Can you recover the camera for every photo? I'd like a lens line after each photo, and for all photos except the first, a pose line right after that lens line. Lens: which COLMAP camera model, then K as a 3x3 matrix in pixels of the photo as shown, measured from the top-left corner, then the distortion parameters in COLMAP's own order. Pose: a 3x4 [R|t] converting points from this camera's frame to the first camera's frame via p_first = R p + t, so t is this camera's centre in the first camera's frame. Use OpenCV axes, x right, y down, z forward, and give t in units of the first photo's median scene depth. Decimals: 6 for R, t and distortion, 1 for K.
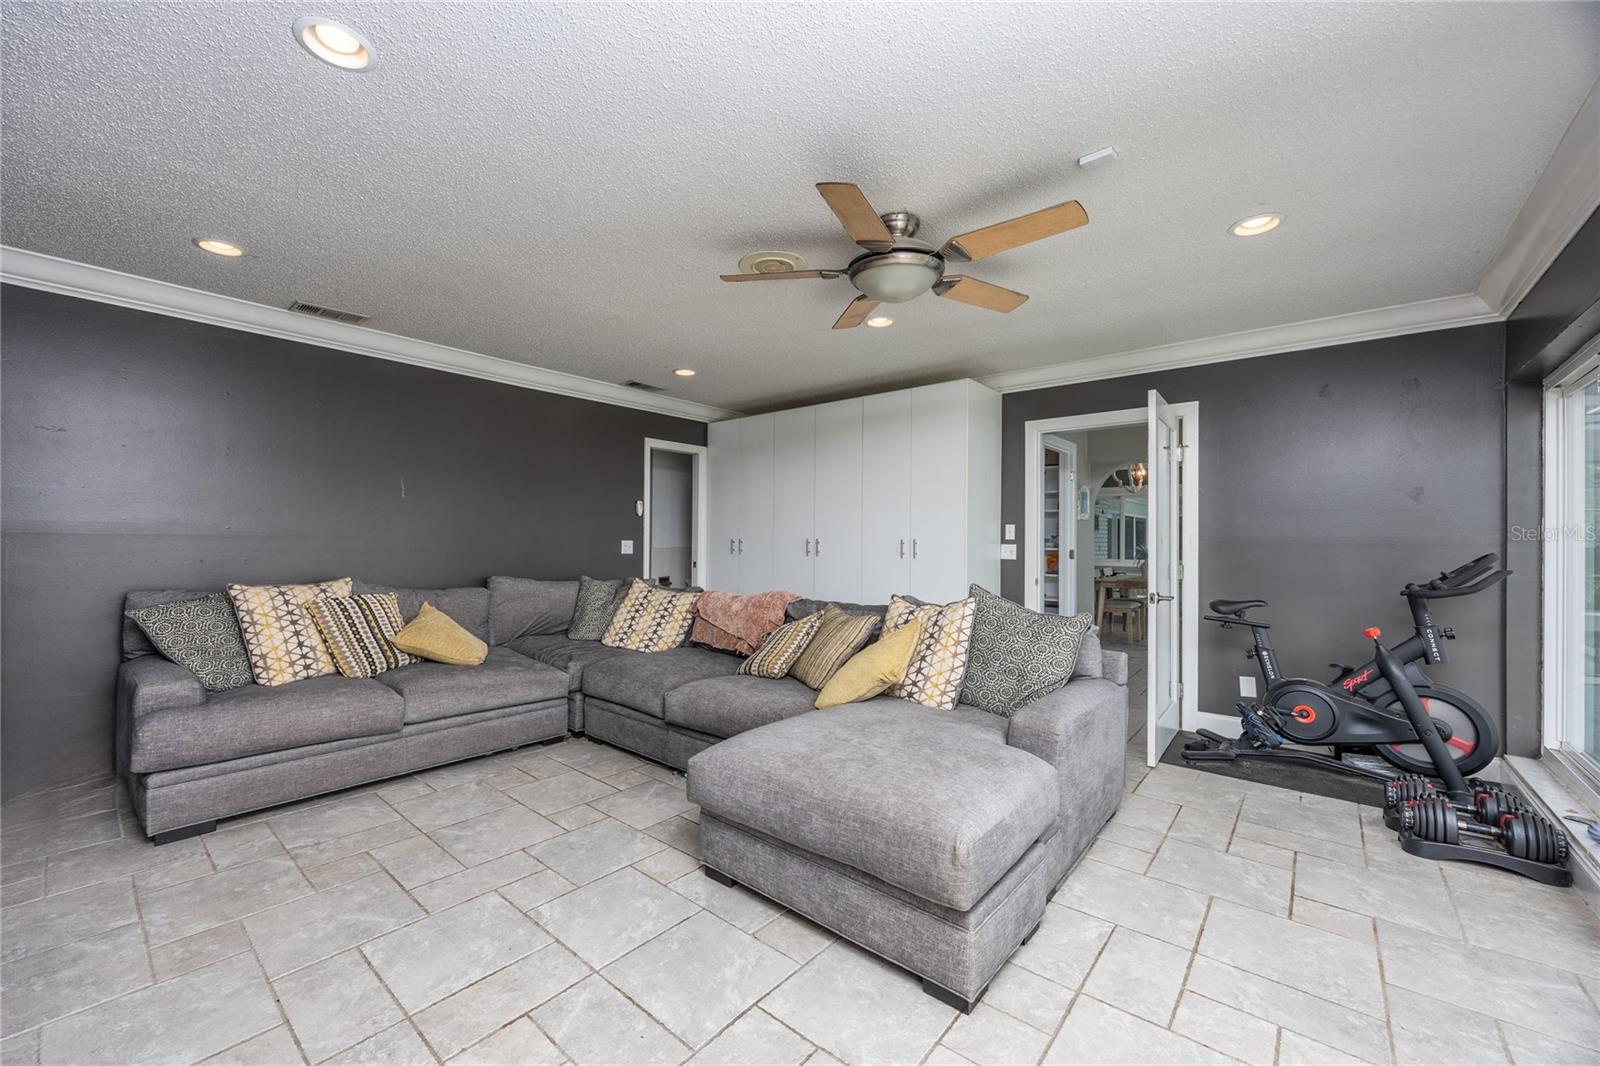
lens RADIAL K [[615.7, 0, 799.2], [0, 615.7, 541.0], [0, 0, 1]] dist [-0.003195, -0.000171]
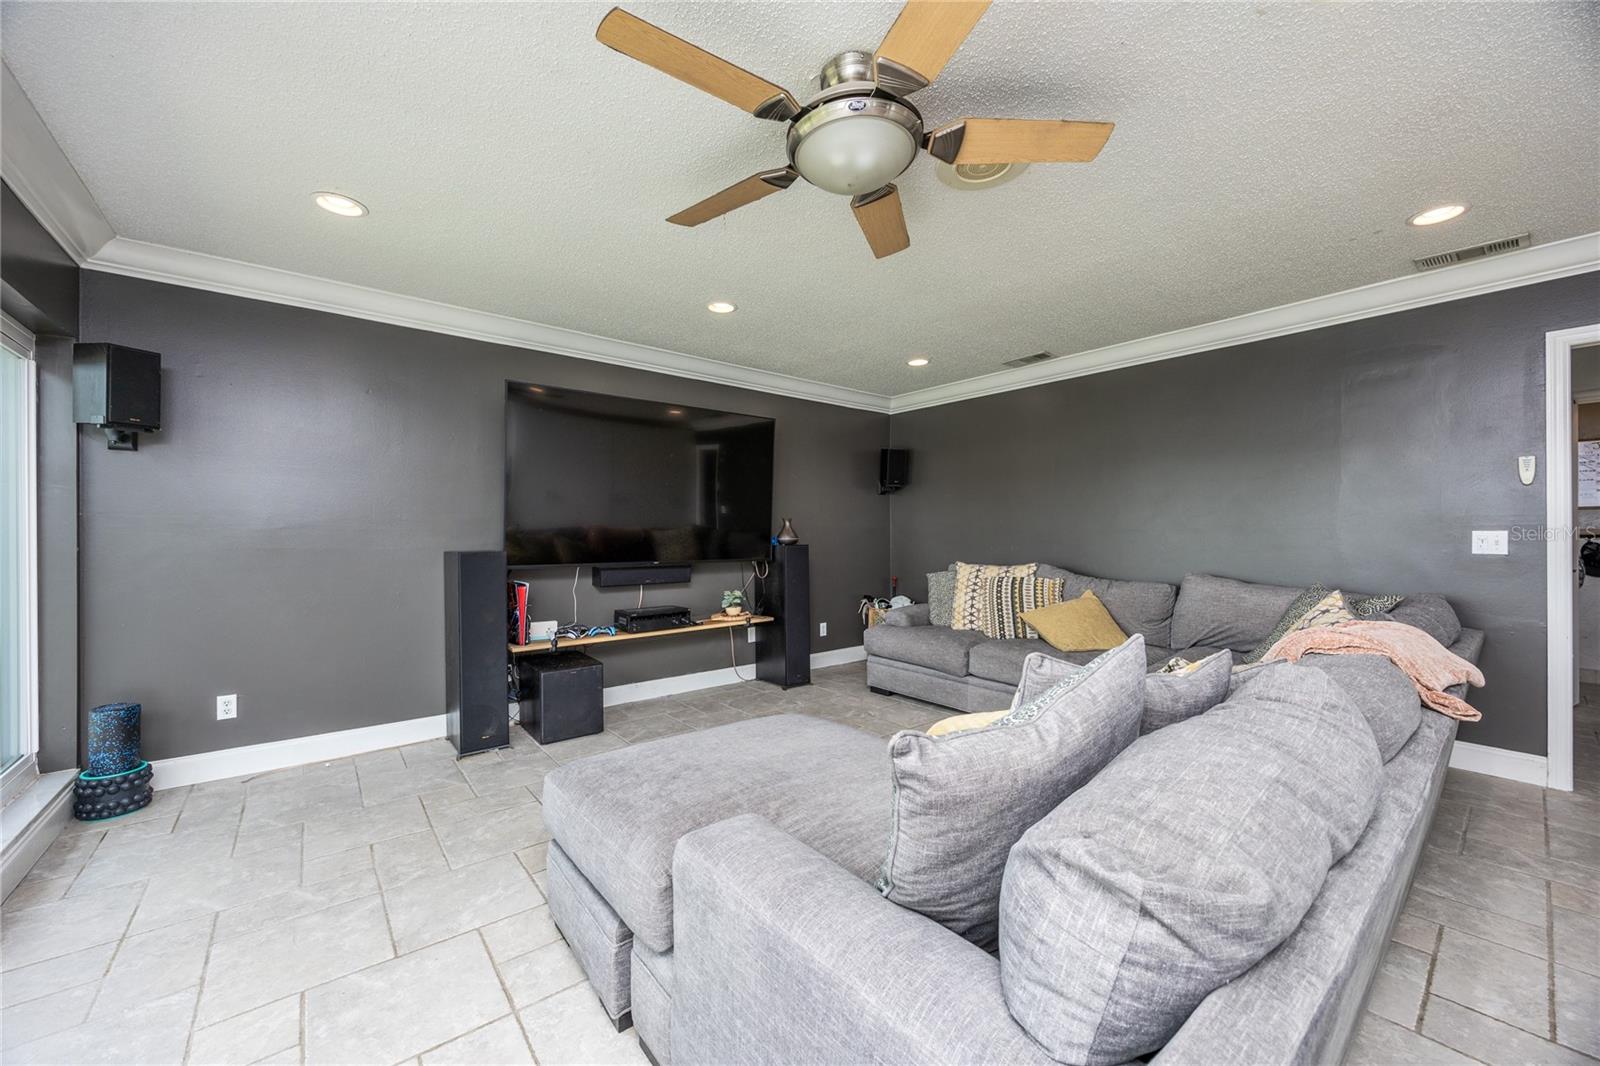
lens RADIAL K [[615.7, 0, 794.9], [0, 615.7, 534.5], [0, 0, 1]] dist [-0.003195, -0.000171]
pose [[-0.196285, 0.004539, -0.980536, 0.706618], [0.011600, 0.999930, 0.002307, -0.009909], [0.980478, -0.010921, -0.196323, 0.876233]]
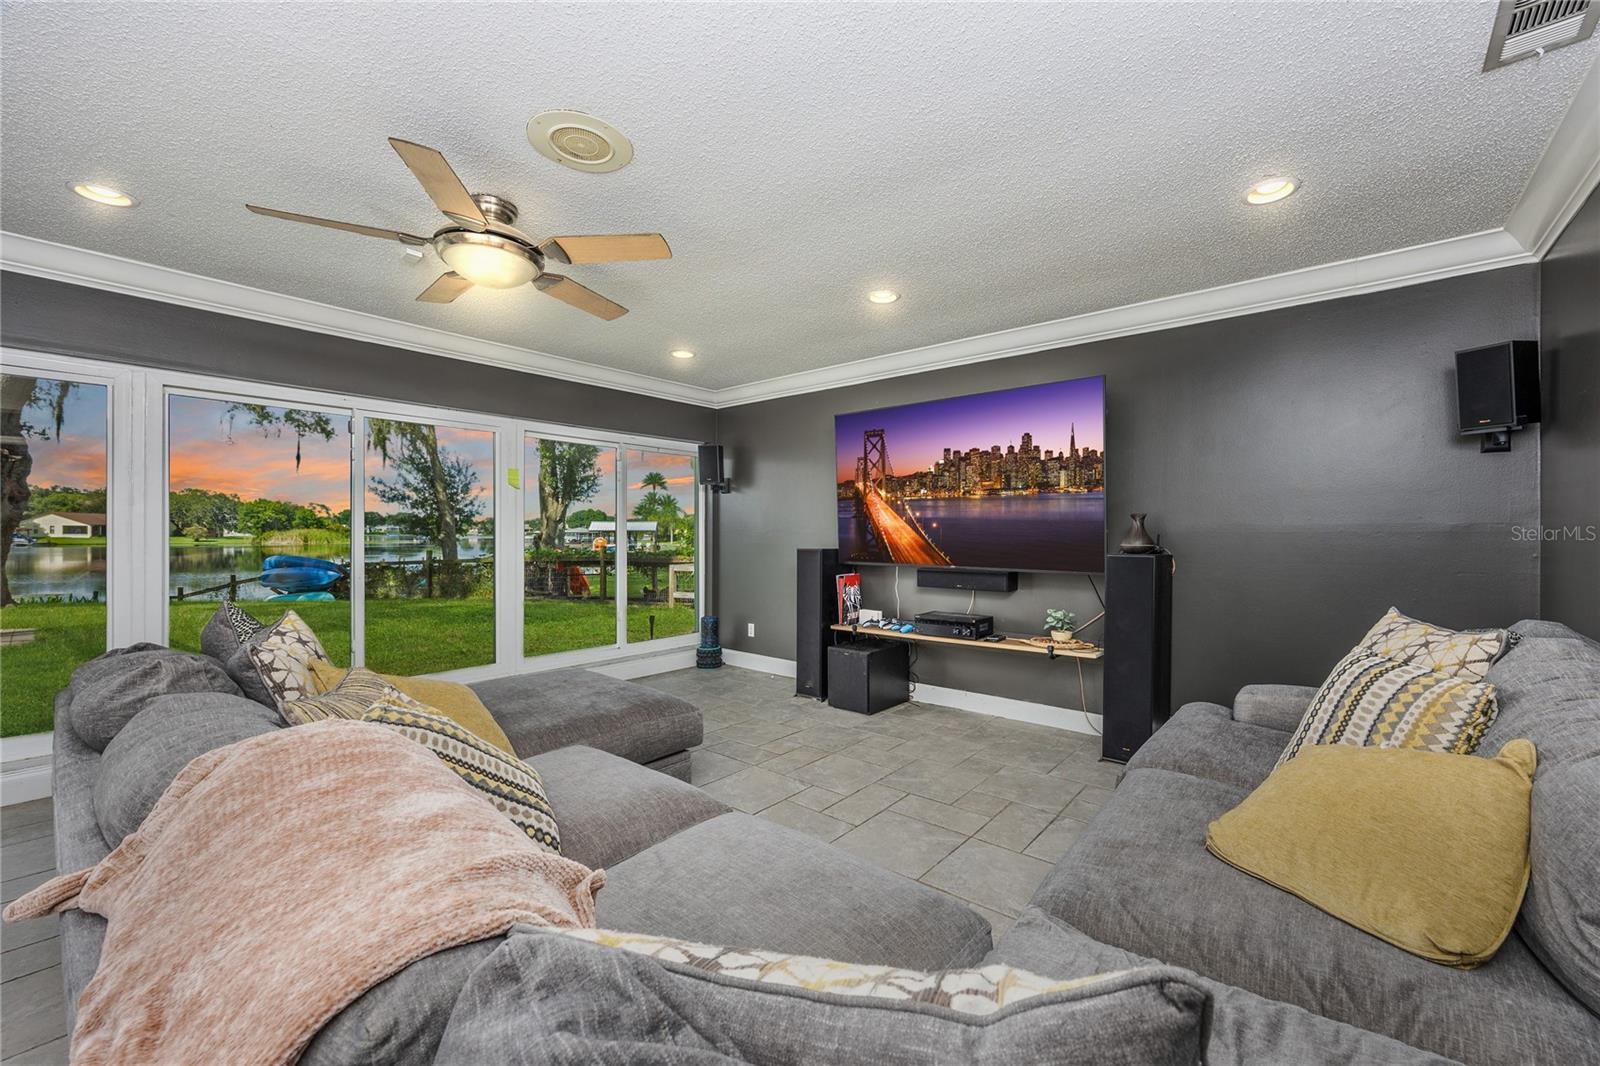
lens RADIAL K [[615.7, 0, 792.9], [0, 615.7, 529.2], [0, 0, 1]] dist [-0.003195, -0.000171]
pose [[-0.999986, 0.000349, -0.005201, -0.286627], [0.000421, 0.999904, -0.013881, -0.008342], [0.005195, -0.013883, -0.999890, 1.651335]]
